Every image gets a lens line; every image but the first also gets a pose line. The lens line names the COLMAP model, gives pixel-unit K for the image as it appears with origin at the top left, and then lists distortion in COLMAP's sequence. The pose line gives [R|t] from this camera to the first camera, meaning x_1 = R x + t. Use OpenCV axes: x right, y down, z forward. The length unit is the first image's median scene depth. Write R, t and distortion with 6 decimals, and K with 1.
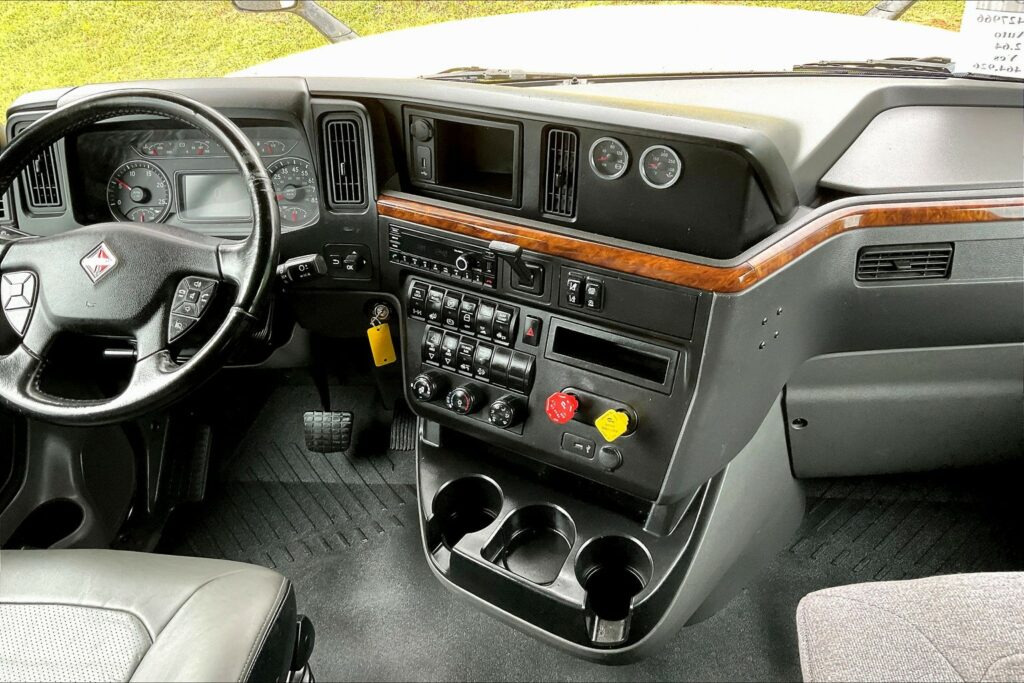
lens RADIAL K [[870.5, 0, 508.0], [0, 870.5, 341.3], [0, 0, 1]] dist [0.091131, -0.171171]
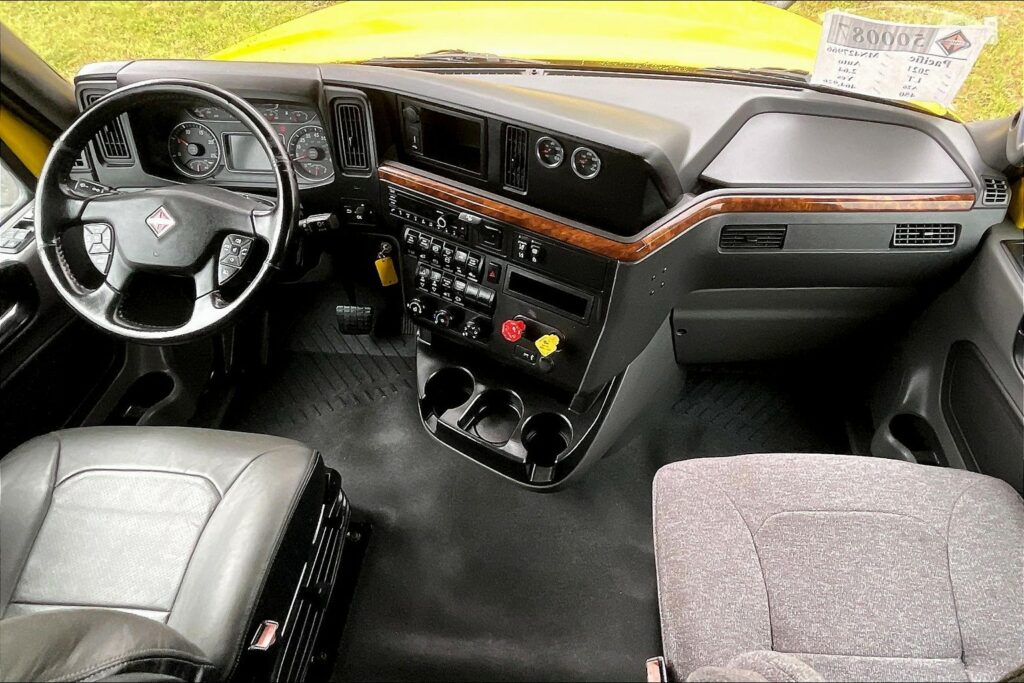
lens RADIAL K [[631.4, 0, 568.0], [0, 631.4, 341.0], [0, 0, 1]] dist [-0.010075, 0.008493]
pose [[0.995600, 0.015369, 0.092435, 0.053689], [-0.034613, 0.977010, 0.210364, -0.120619], [-0.087077, -0.212638, 0.973243, -0.009640]]
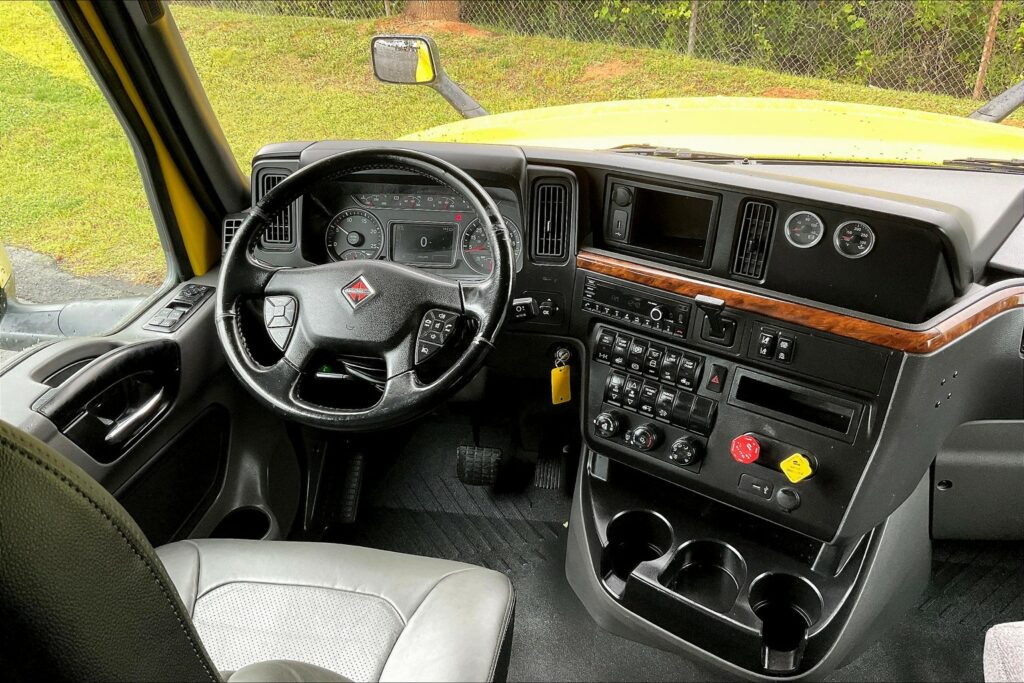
lens RADIAL K [[870.5, 0, 505.3], [0, 870.5, 335.2], [0, 0, 1]] dist [0.091131, -0.171171]
pose [[0.997094, 0.066318, -0.037502, -0.200926], [-0.069326, 0.993915, -0.085593, 0.046635], [0.031597, 0.087944, 0.995624, -0.121419]]
